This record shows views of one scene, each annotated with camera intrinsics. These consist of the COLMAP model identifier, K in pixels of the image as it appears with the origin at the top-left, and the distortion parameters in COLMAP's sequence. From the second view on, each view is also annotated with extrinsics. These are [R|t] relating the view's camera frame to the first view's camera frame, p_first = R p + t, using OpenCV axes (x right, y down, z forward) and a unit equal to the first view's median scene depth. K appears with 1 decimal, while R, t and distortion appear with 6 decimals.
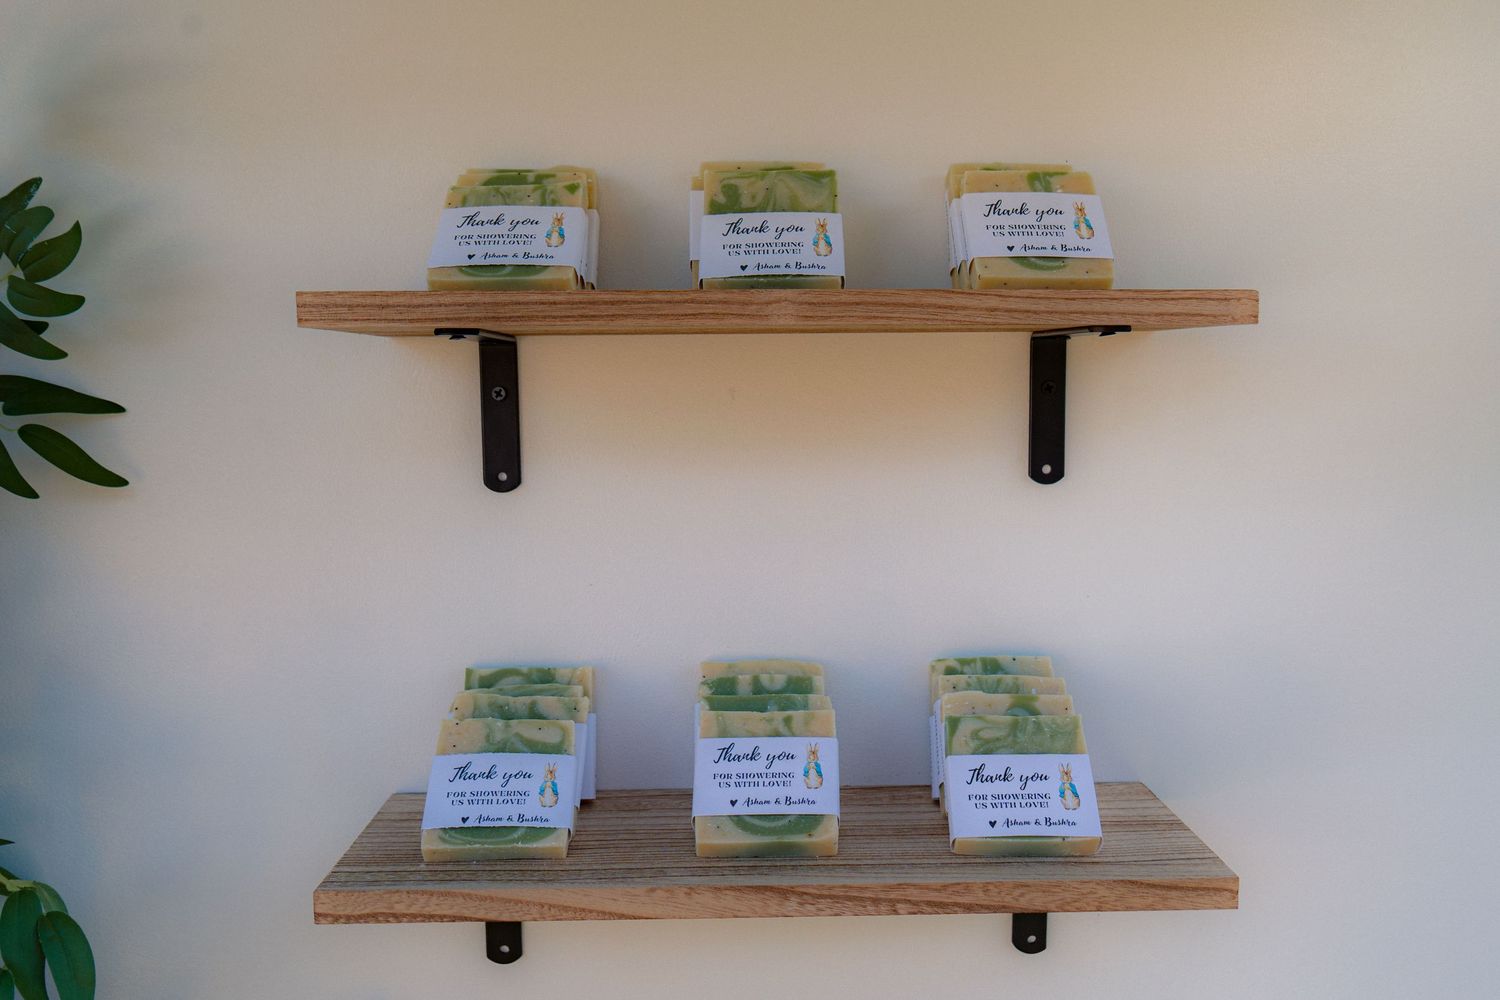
lens RADIAL K [[1193.7, 0, 750.0], [0, 1193.7, 500.0], [0, 0, 1]] dist [-0.008698, 0.006147]
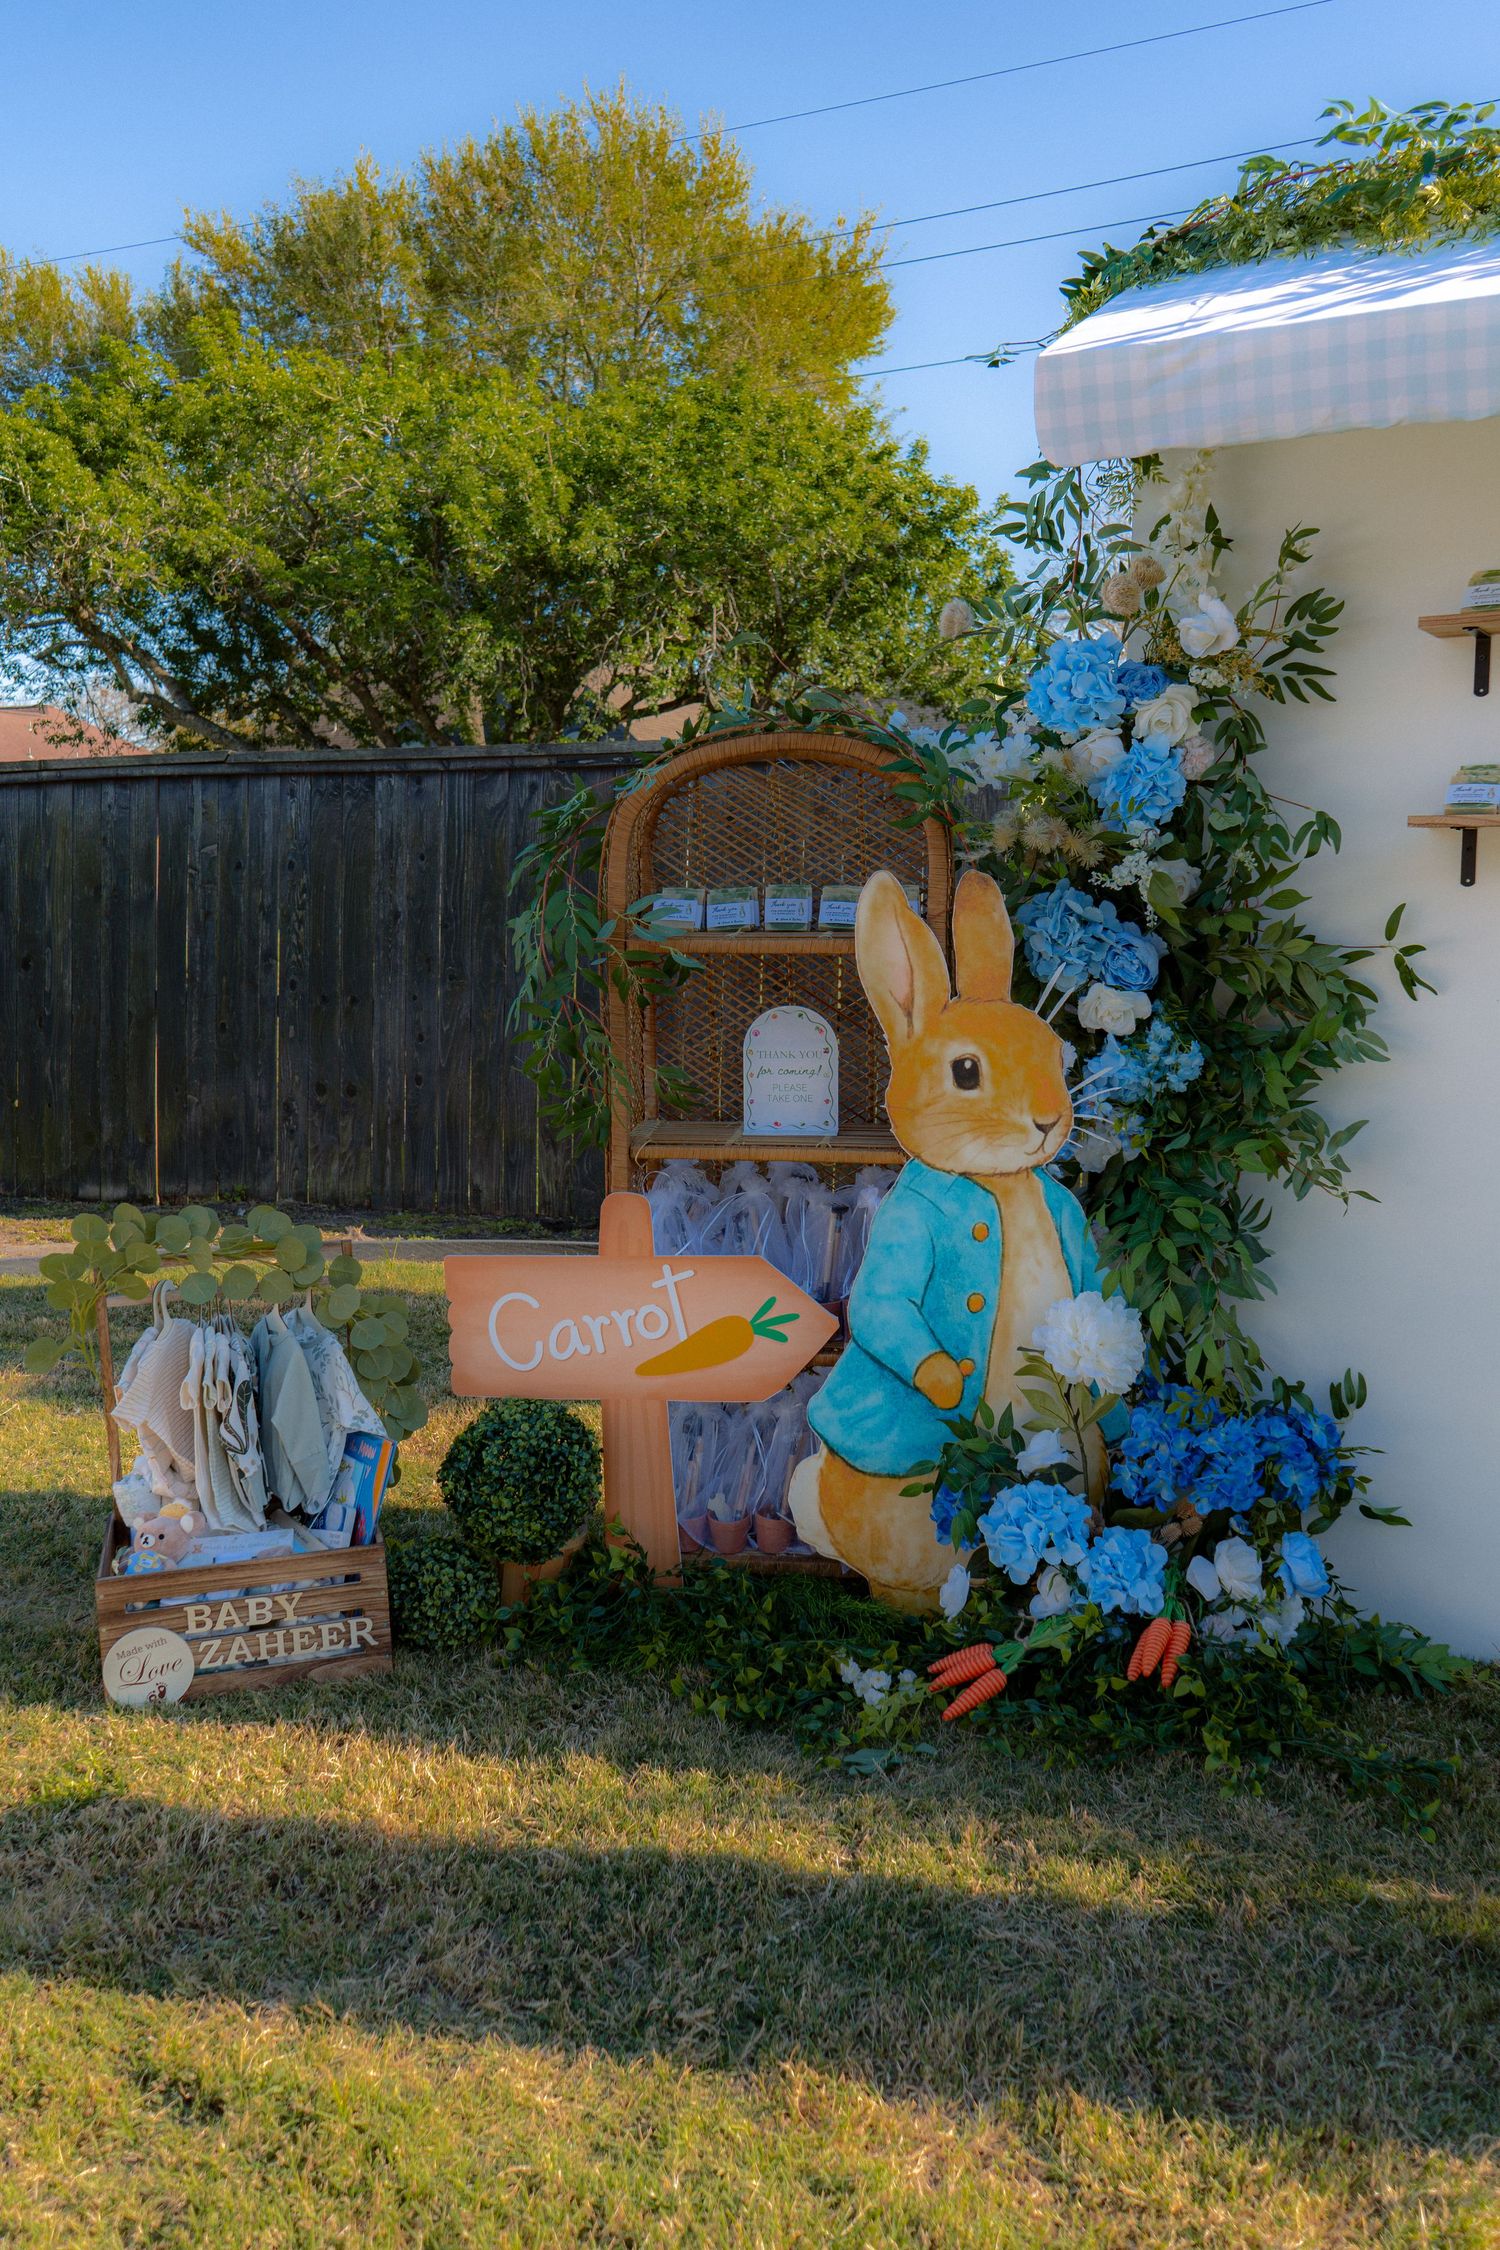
lens RADIAL K [[1790.6, 0, 750.0], [0, 1790.6, 1125.0], [0, 0, 1]] dist [-0.008698, 0.006147]
pose [[0.834536, 0.078690, -0.545306, 0.721991], [-0.045724, 0.996226, 0.073783, 0.775855], [0.549053, -0.036641, 0.834984, -3.455275]]
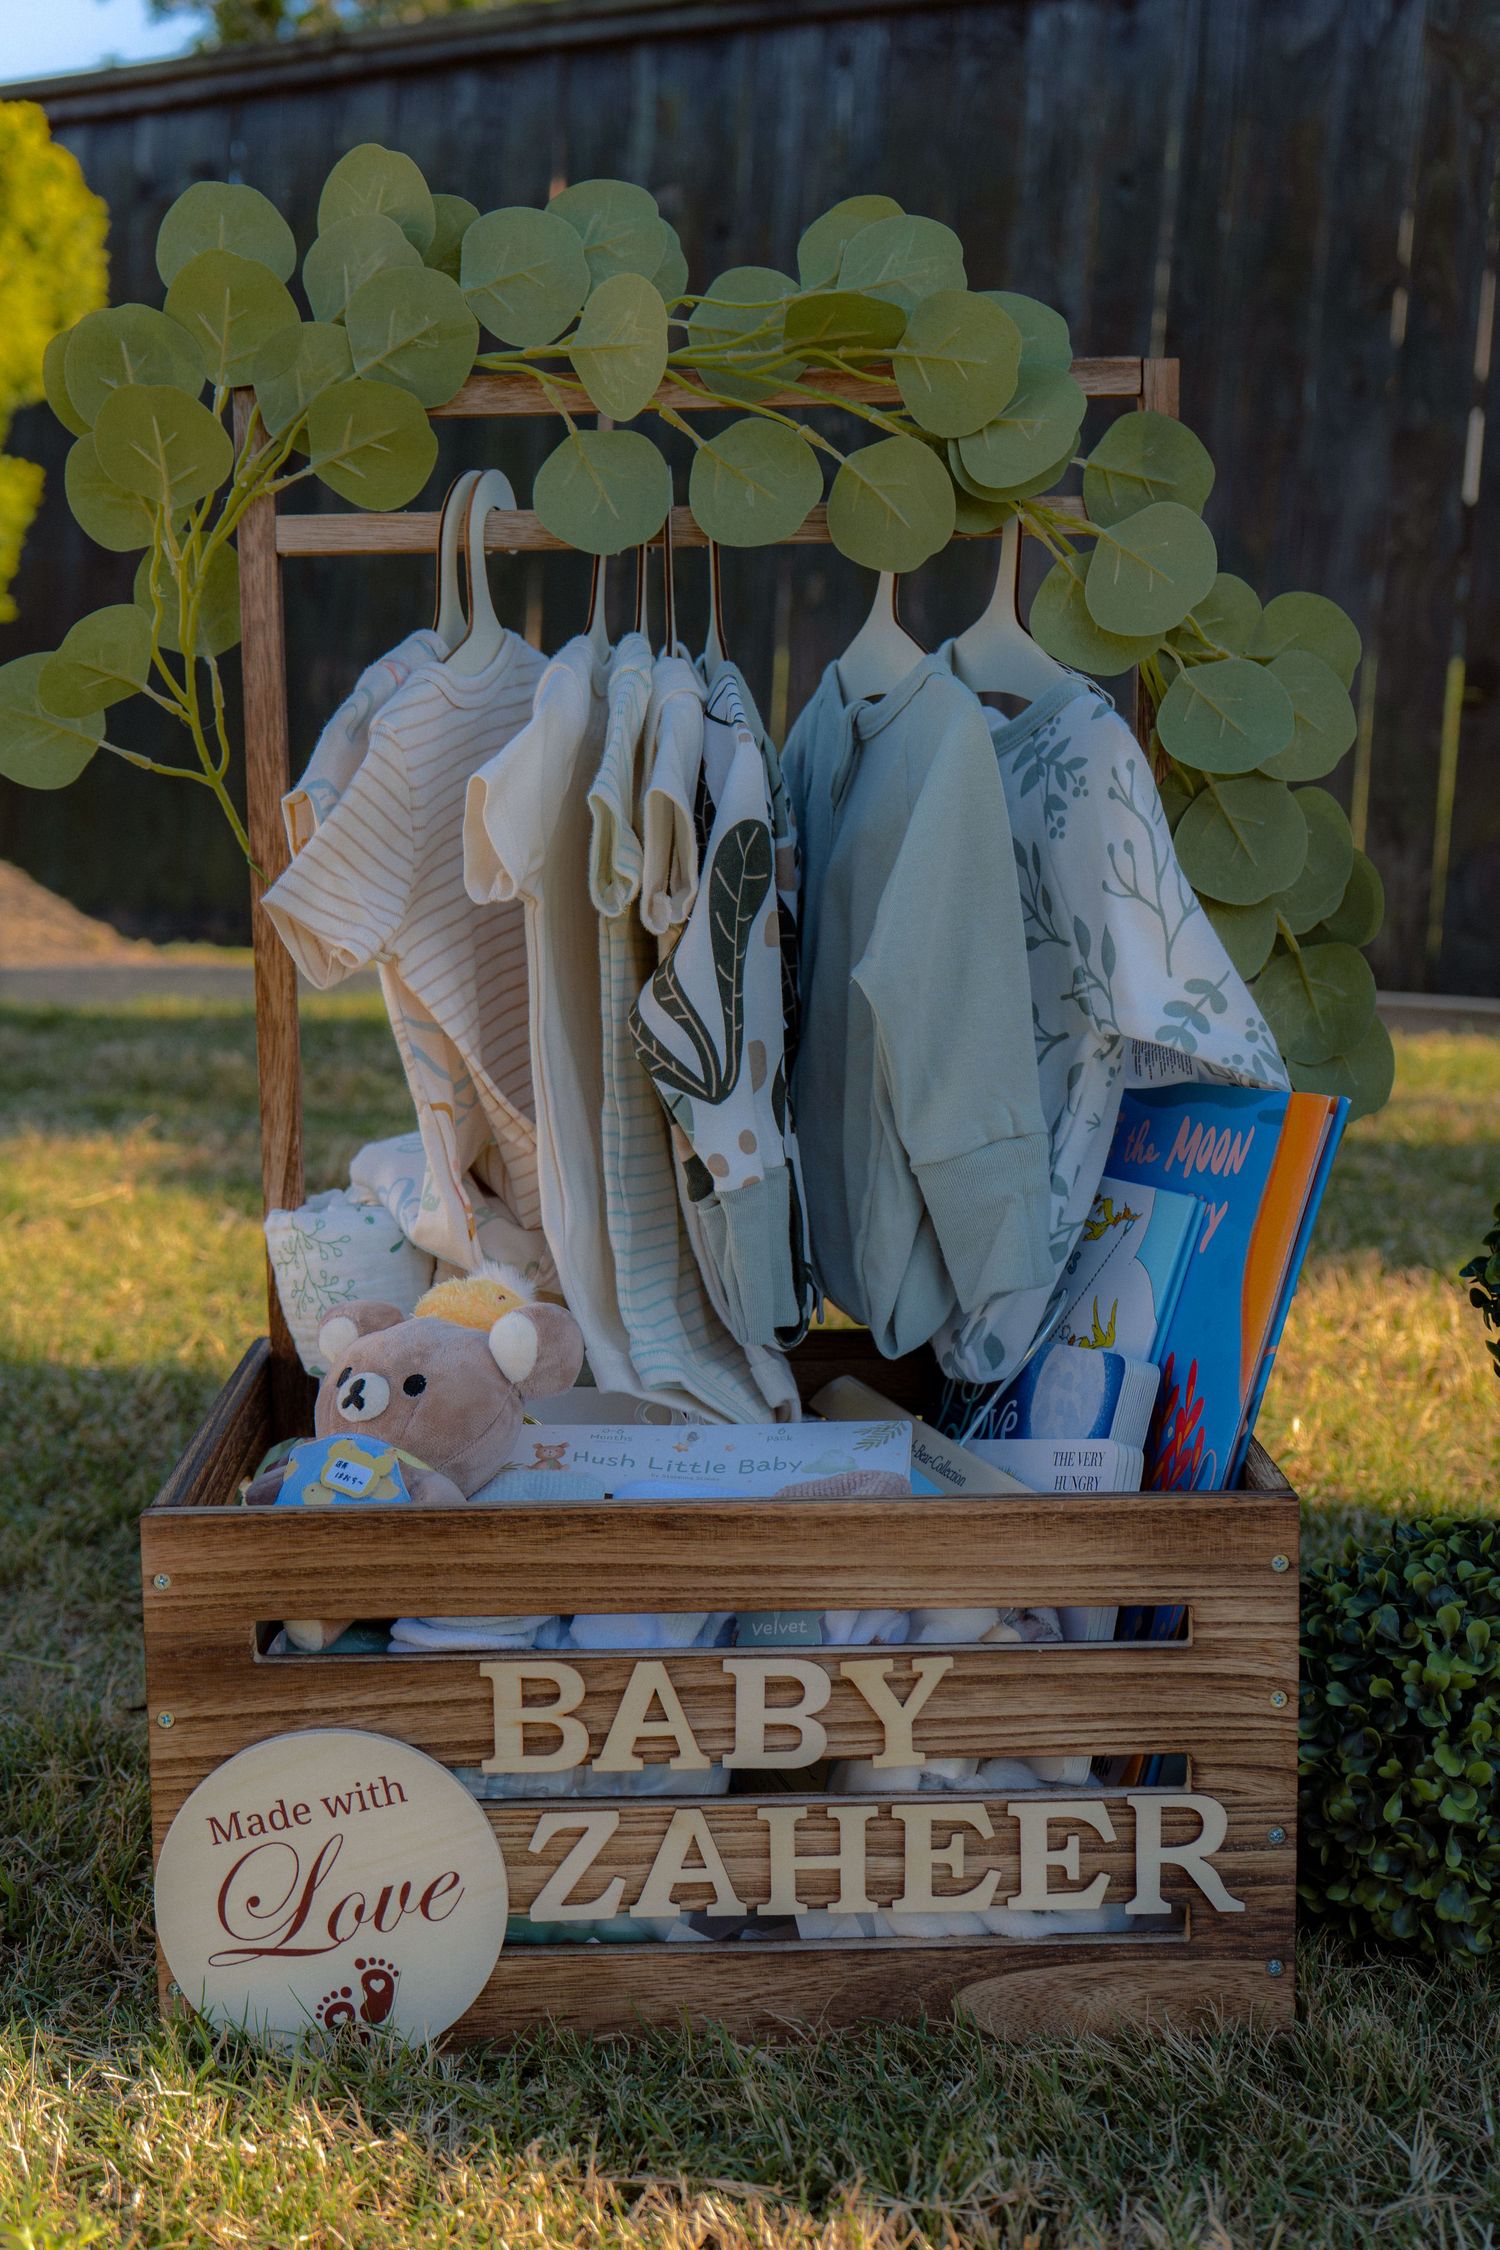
lens RADIAL K [[3094.3, 0, 750.0], [0, 3094.3, 1125.0], [0, 0, 1]] dist [0.030480, 0.060100]
pose [[0.667571, 0.129082, -0.733271, -1.275875], [-0.078758, 0.991574, 0.102851, 1.801667], [0.740369, -0.010910, 0.672112, -1.751297]]
